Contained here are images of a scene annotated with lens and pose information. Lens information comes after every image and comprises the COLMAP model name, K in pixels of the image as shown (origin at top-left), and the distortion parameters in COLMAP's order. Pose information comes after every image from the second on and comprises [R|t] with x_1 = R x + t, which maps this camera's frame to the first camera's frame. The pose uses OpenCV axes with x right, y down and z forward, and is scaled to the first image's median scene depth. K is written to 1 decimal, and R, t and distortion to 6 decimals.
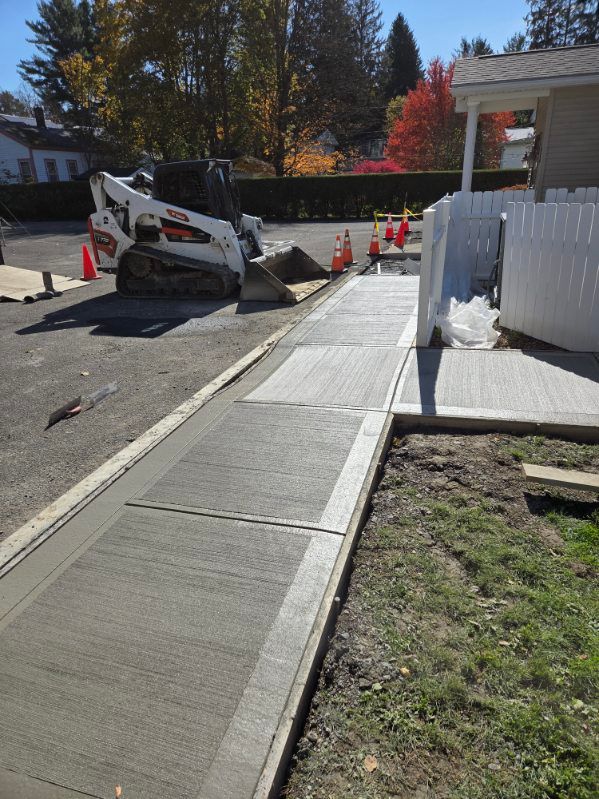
lens RADIAL K [[531.8, 0, 299.2], [0, 531.8, 403.4], [0, 0, 1]] dist [0.027853, -0.024824]
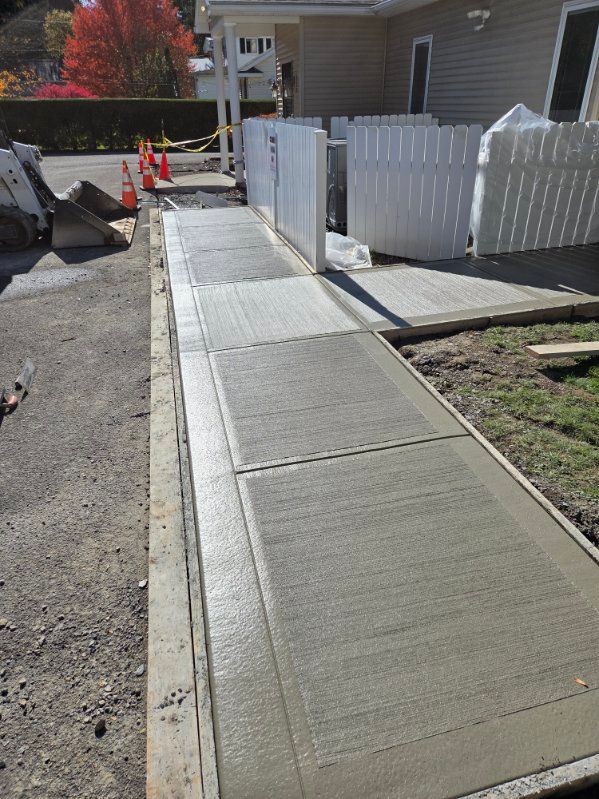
lens RADIAL K [[531.8, 0, 301.6], [0, 531.8, 397.2], [0, 0, 1]] dist [0.027853, -0.024824]
pose [[0.855451, -0.225189, 0.466362, -0.395145], [0.180043, 0.973661, 0.139890, -0.023849], [-0.485580, -0.035704, 0.873463, 0.124037]]
